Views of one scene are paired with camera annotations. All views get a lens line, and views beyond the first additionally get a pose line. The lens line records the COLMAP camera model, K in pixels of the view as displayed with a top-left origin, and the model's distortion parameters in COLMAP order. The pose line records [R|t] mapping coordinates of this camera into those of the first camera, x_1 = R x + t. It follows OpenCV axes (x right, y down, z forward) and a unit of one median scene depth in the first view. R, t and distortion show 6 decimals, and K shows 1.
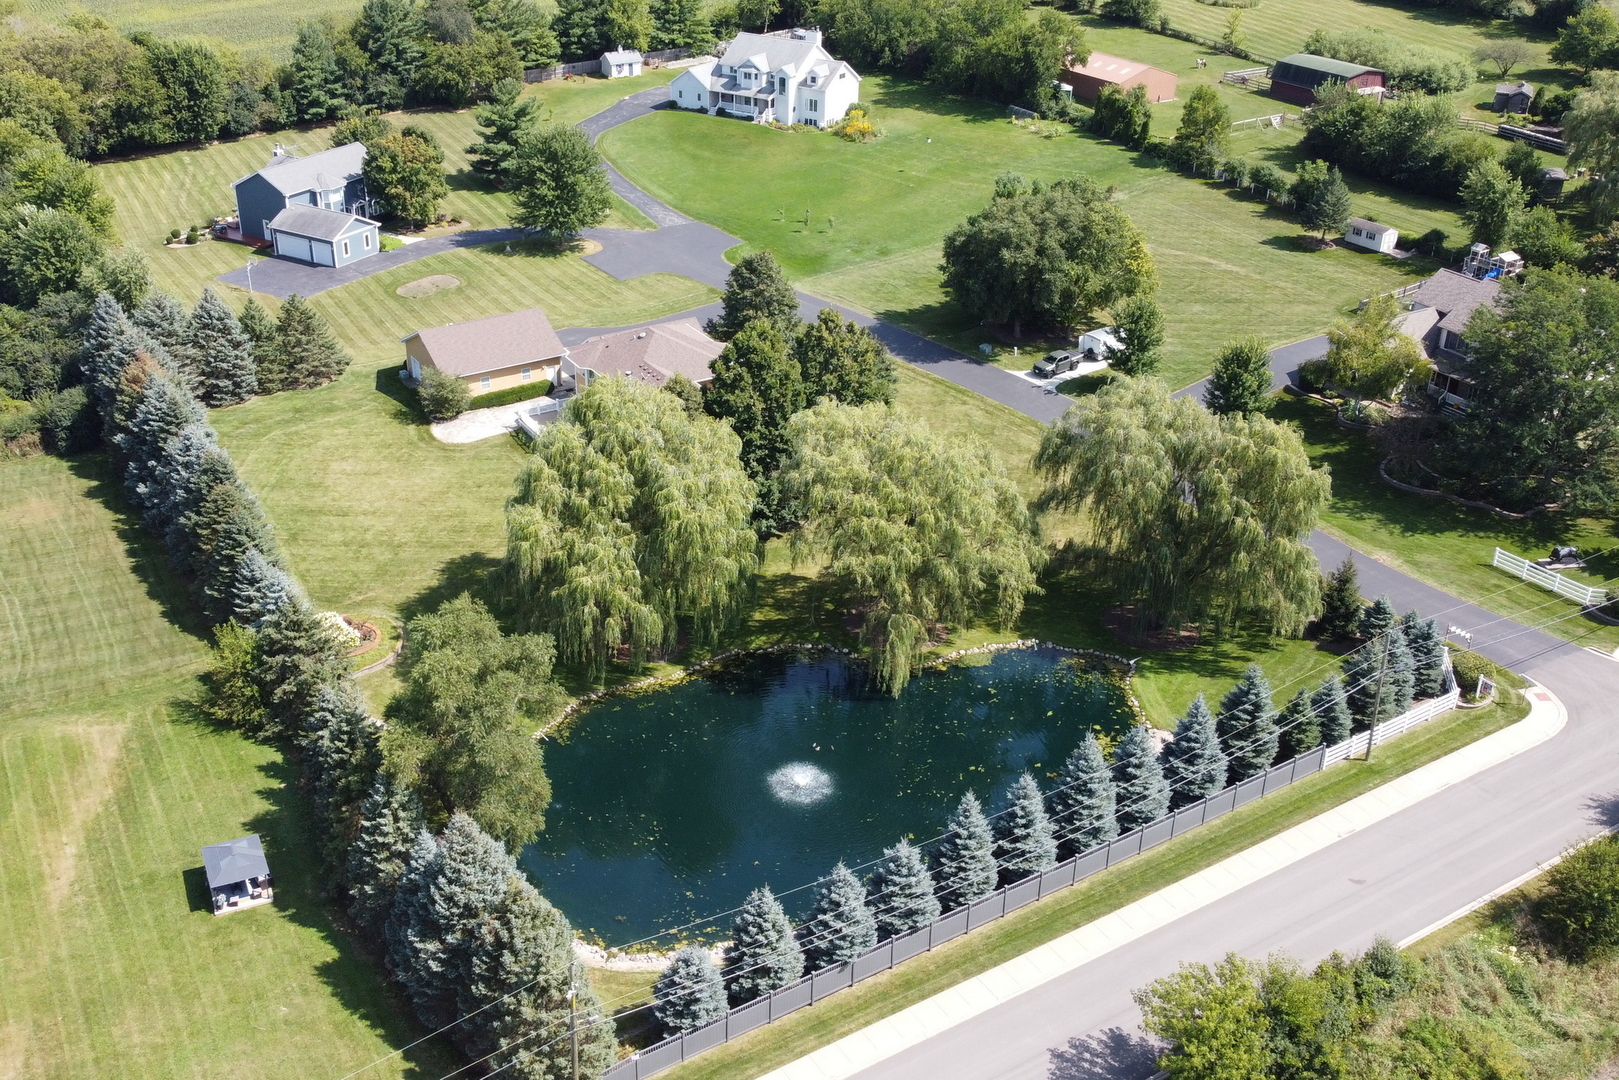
lens RADIAL K [[1476.7, 0, 759.1], [0, 1476.7, 534.2], [0, 0, 1]] dist [0.004868, 0.000000]
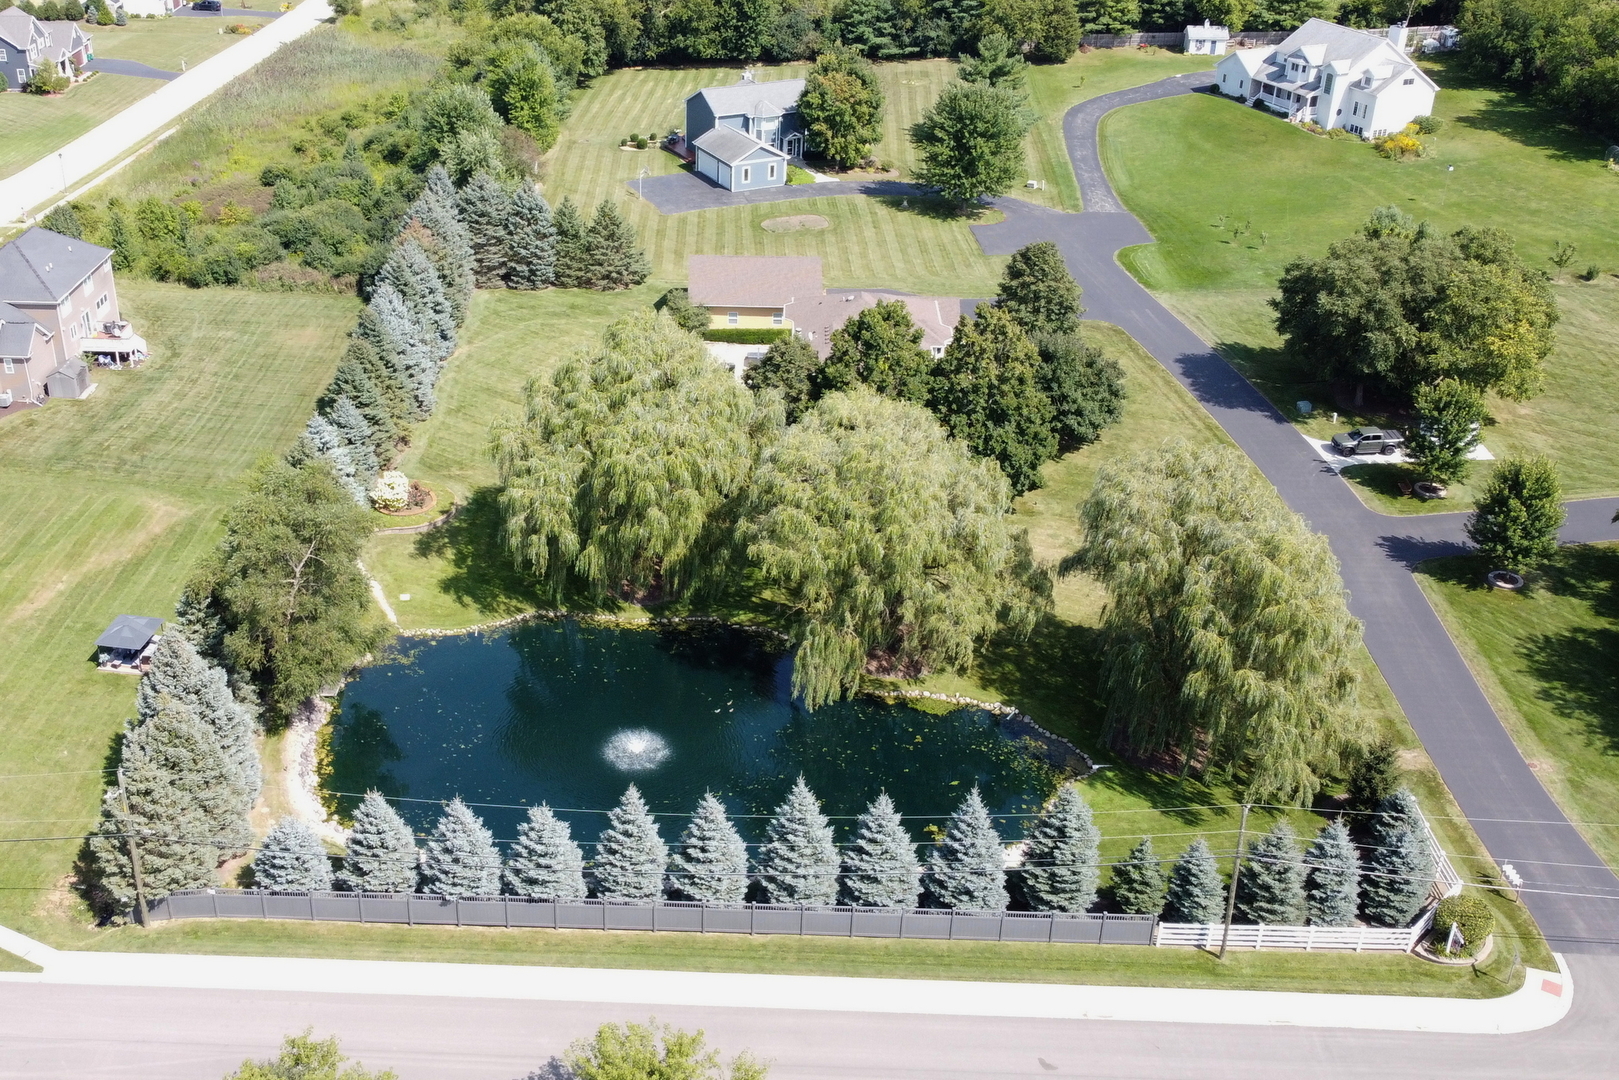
lens RADIAL K [[1562.8, 0, 794.7], [0, 1562.8, 542.1], [0, 0, 1]] dist [0.001651, 0.000000]
pose [[0.845296, 0.268226, -0.462092, 0.303691], [-0.264063, 0.961576, 0.075112, -0.037295], [0.464483, 0.058529, 0.883646, 0.071225]]
